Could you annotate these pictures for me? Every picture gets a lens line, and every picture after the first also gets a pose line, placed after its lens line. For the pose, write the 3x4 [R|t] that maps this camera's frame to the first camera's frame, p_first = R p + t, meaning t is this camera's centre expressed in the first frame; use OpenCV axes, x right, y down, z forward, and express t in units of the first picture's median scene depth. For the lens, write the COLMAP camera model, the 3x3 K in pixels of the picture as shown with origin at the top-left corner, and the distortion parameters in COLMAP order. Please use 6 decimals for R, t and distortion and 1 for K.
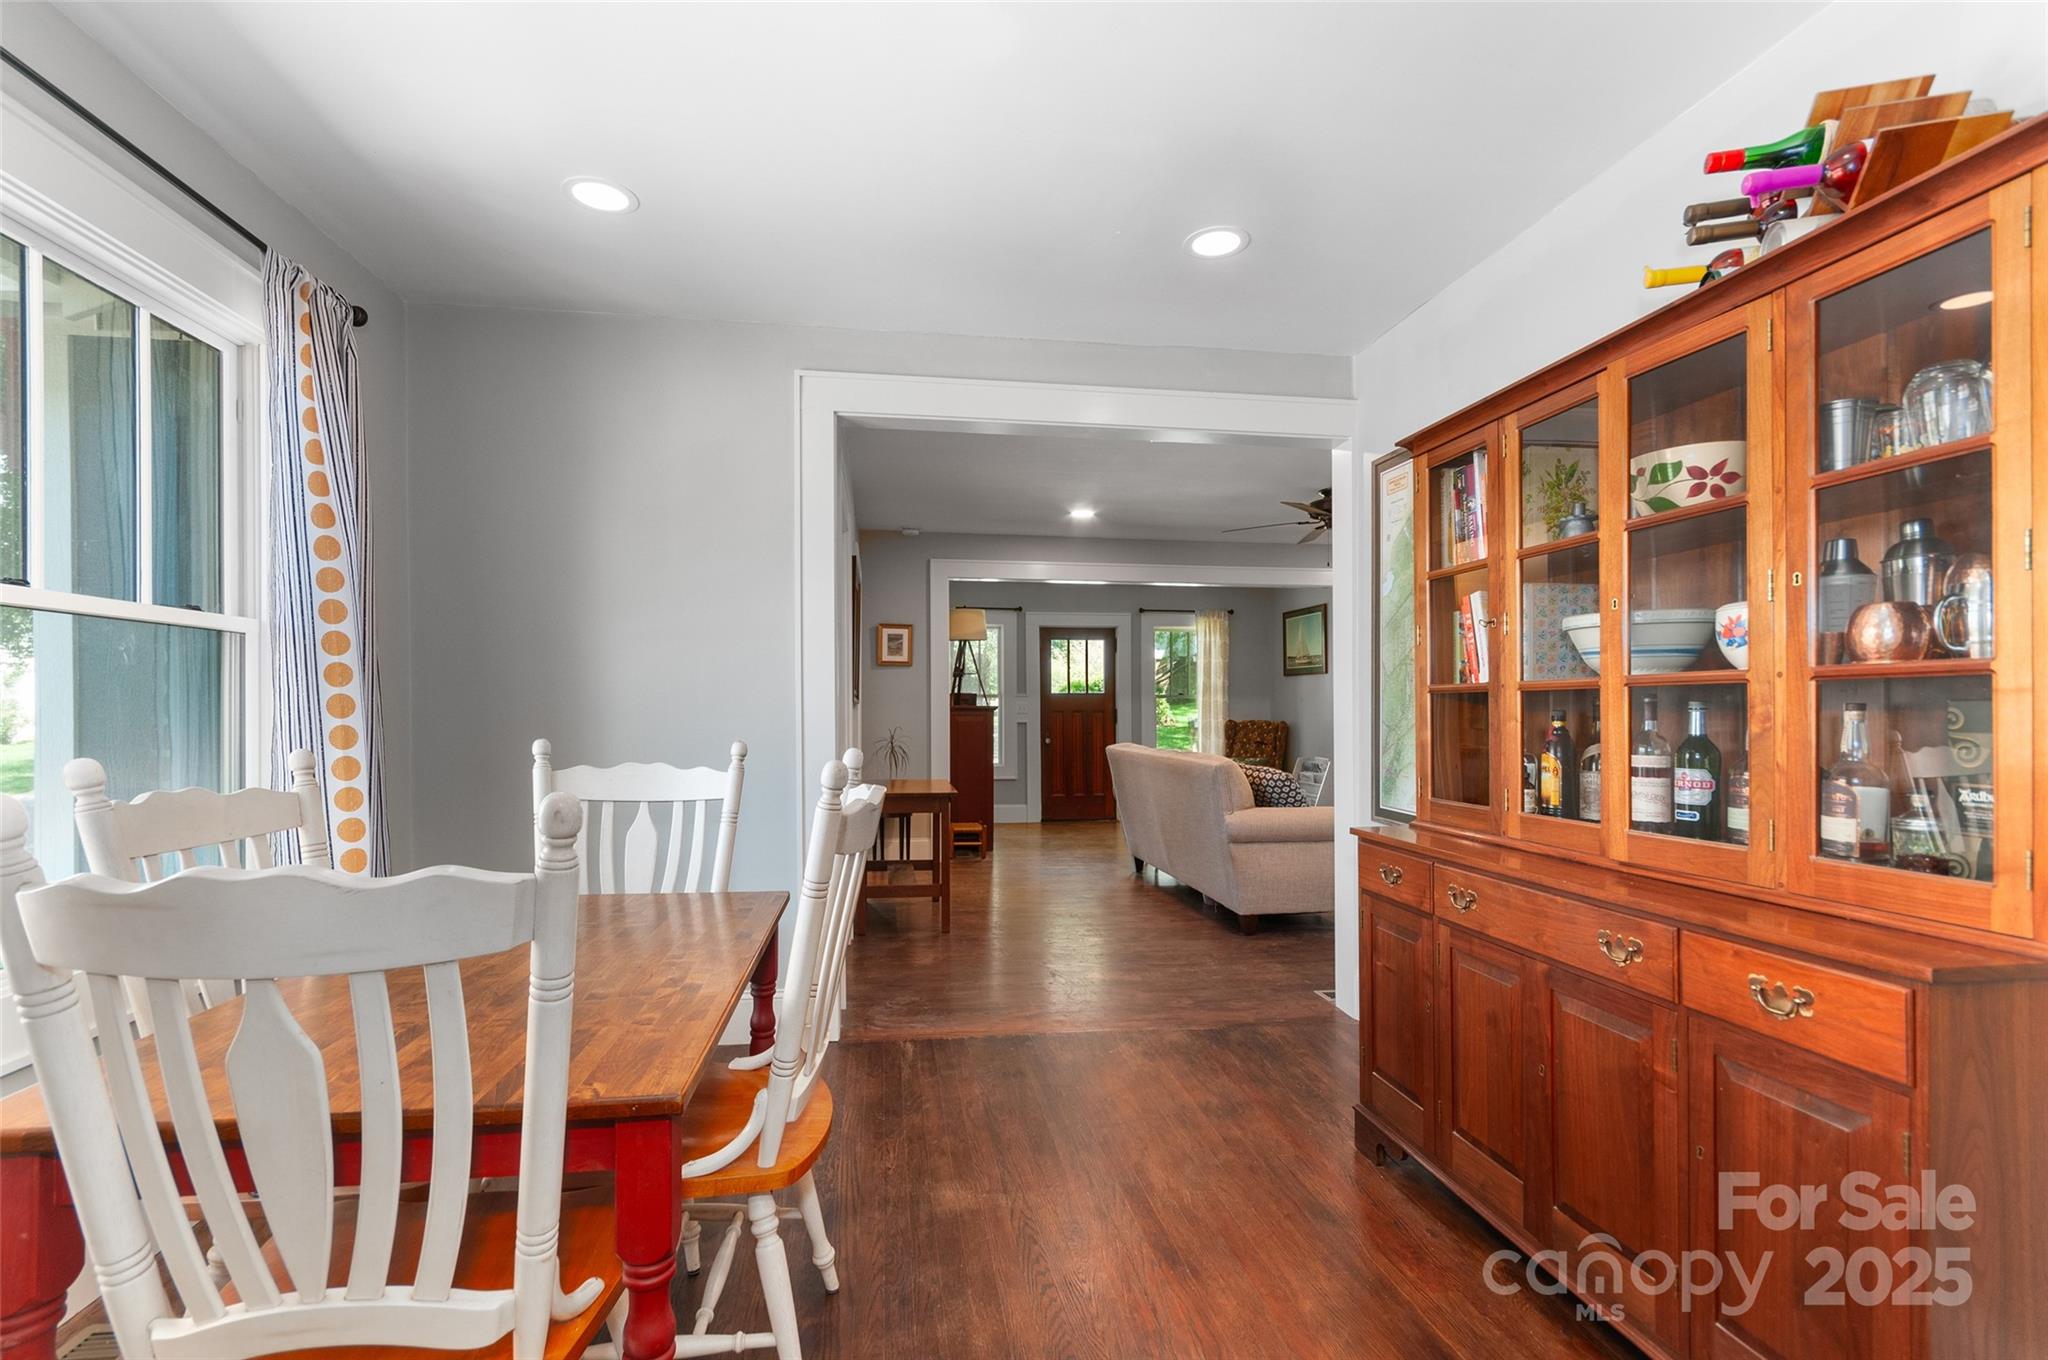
lens RADIAL K [[911.0, 0, 1003.0], [0, 911.0, 710.9], [0, 0, 1]] dist [0.007837, 0.000804]
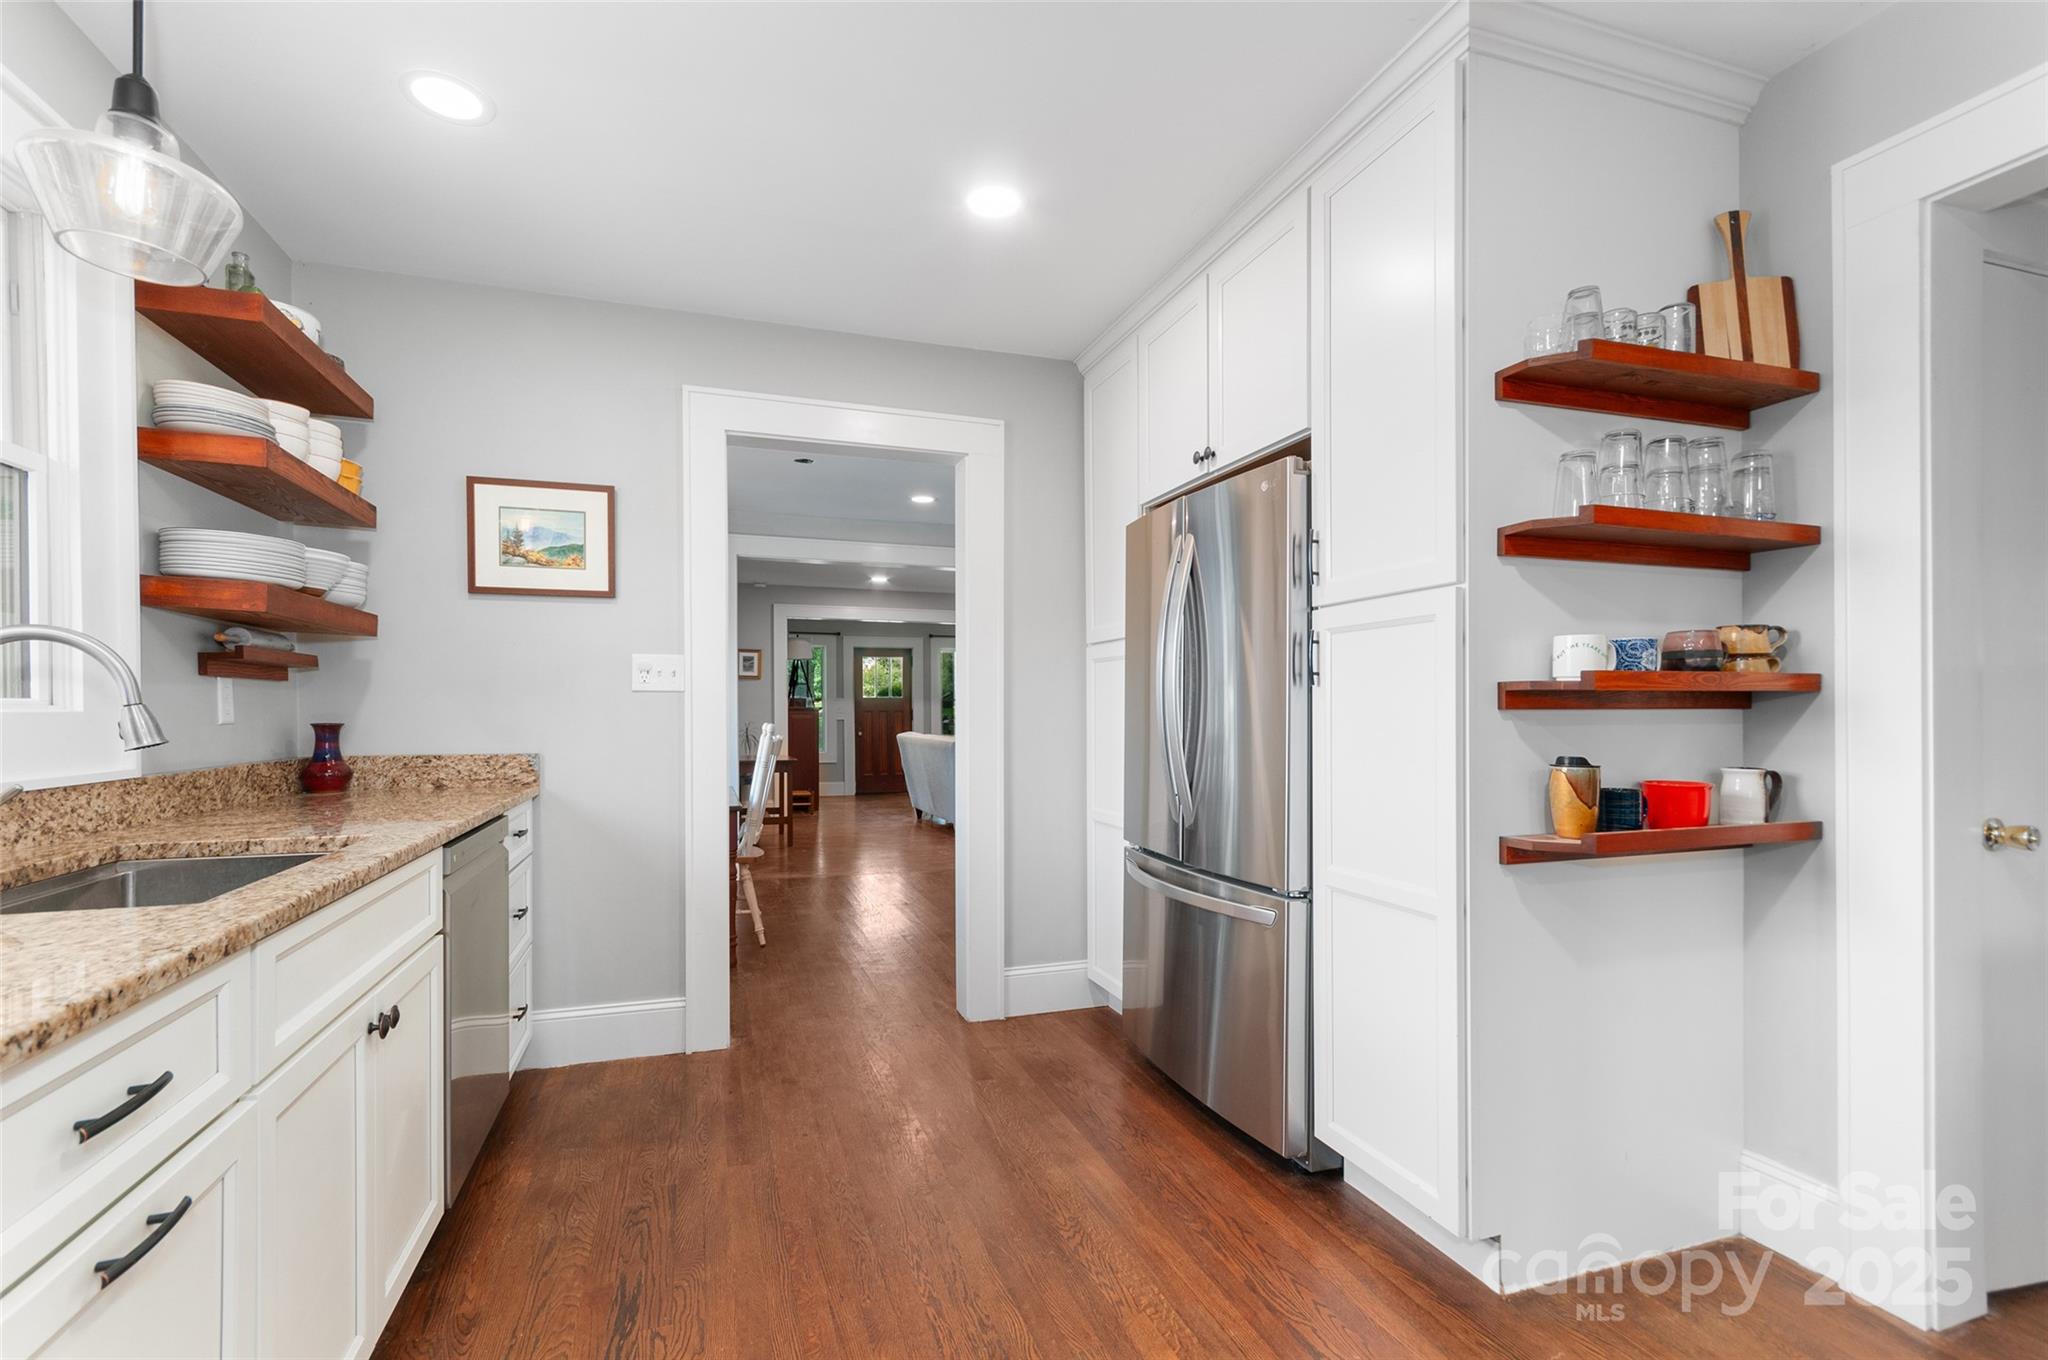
lens RADIAL K [[911.0, 0, 1003.0], [0, 911.0, 710.9], [0, 0, 1]] dist [0.007837, 0.000804]
pose [[0.980690, -0.001031, 0.195567, -0.006120], [0.001173, 0.999999, -0.000612, 0.000969], [-0.195567, 0.000830, 0.980690, -0.339488]]
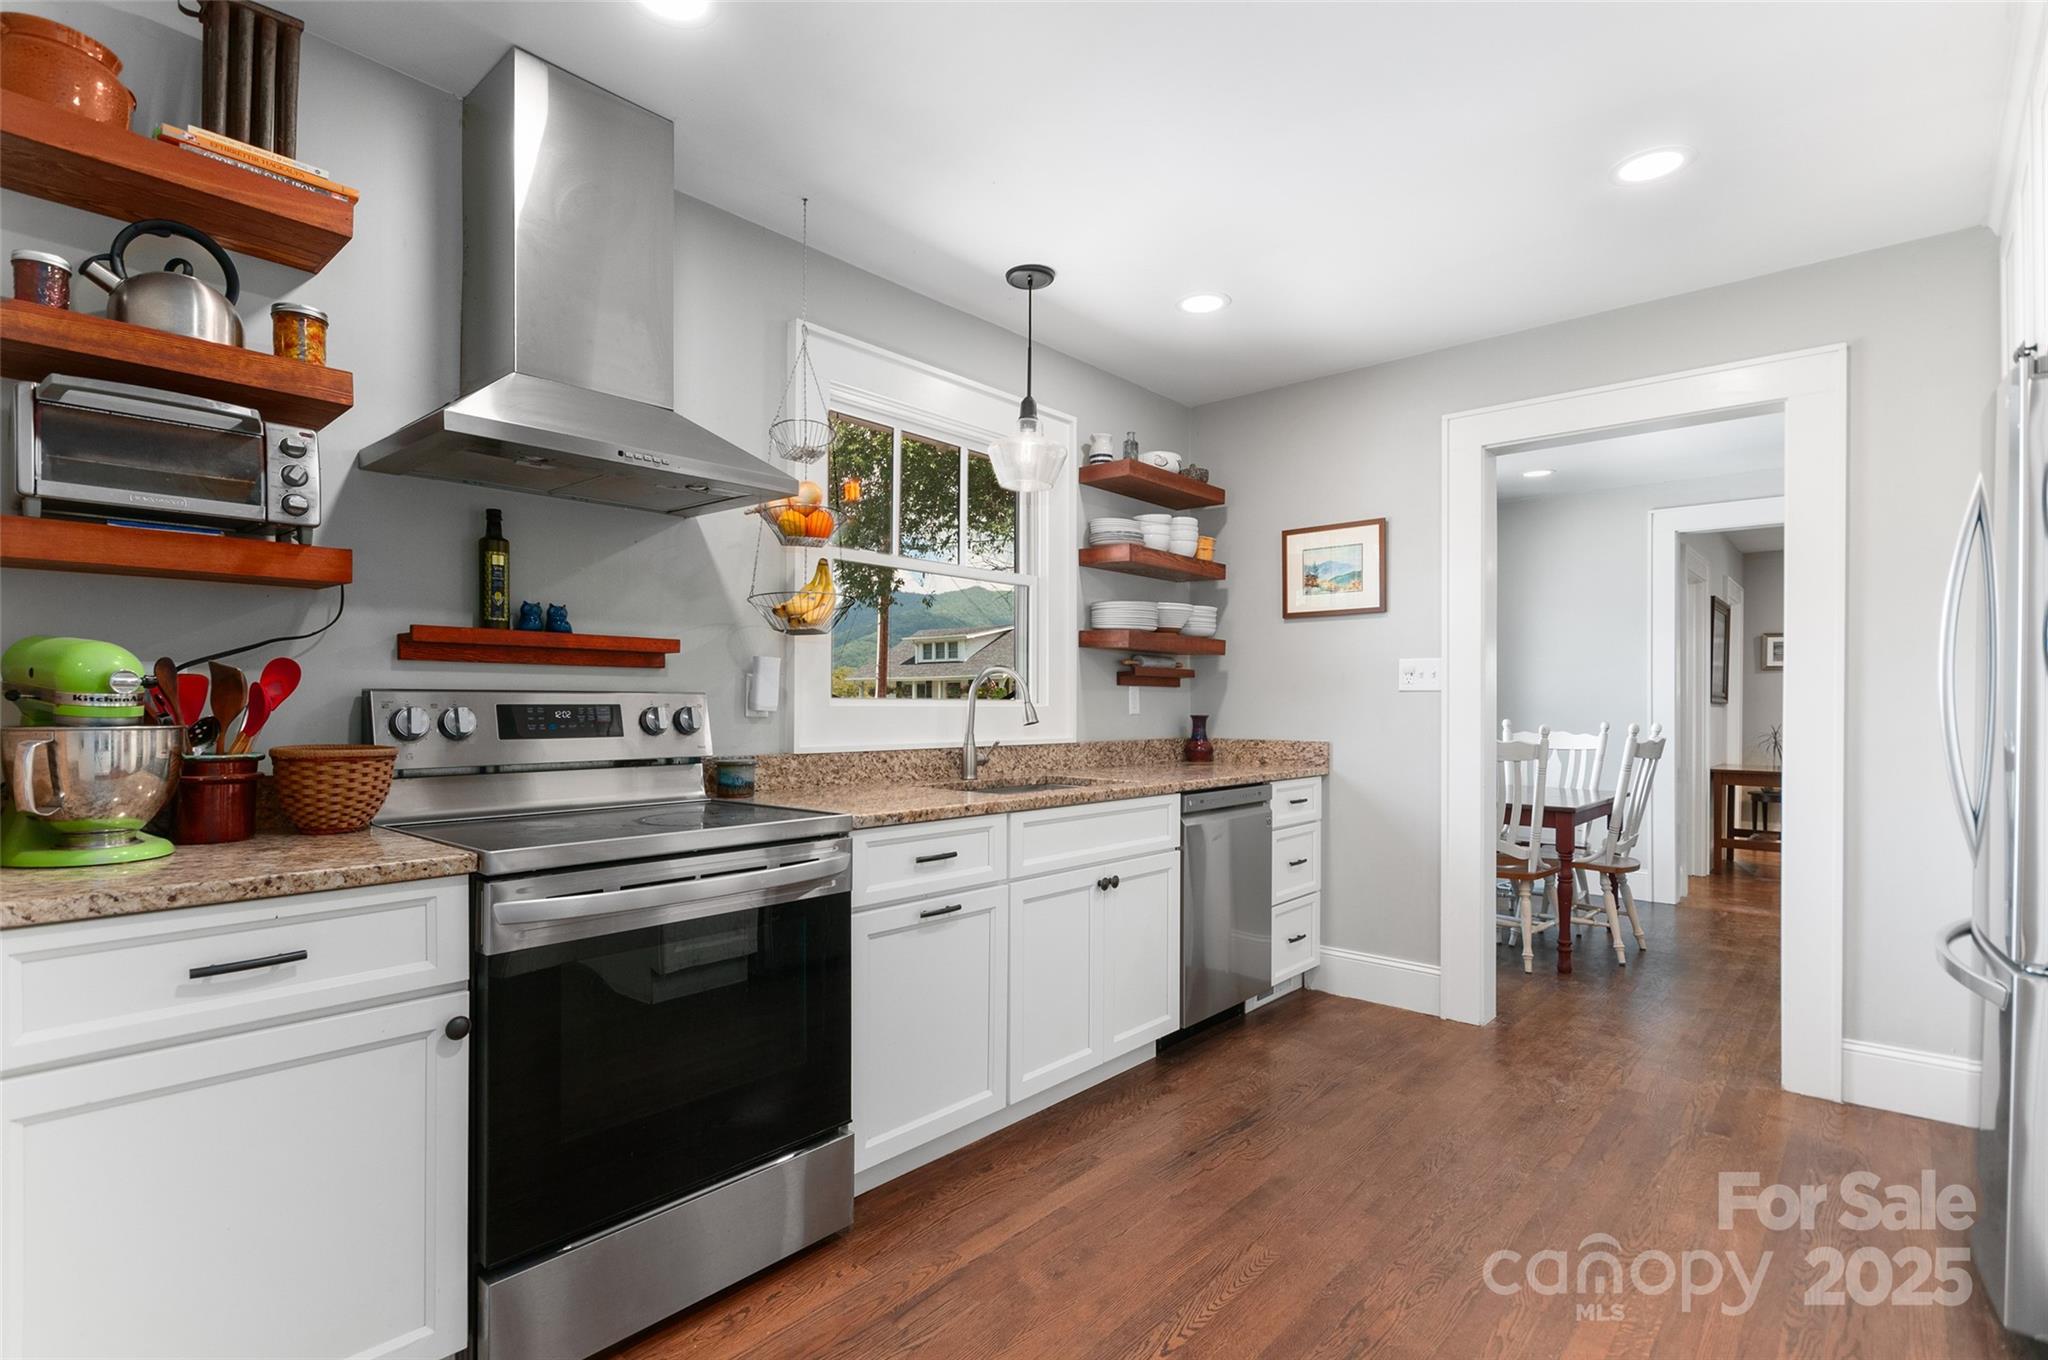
lens RADIAL K [[1007.7, 0, 1007.9], [0, 1007.7, 703.8], [0, 0, 1]] dist [-0.001646, -0.000316]
pose [[0.654876, 0.002007, -0.755734, 0.155092], [-0.006781, 0.999972, -0.003221, 0.001235], [0.755706, 0.007234, 0.654871, -0.395938]]
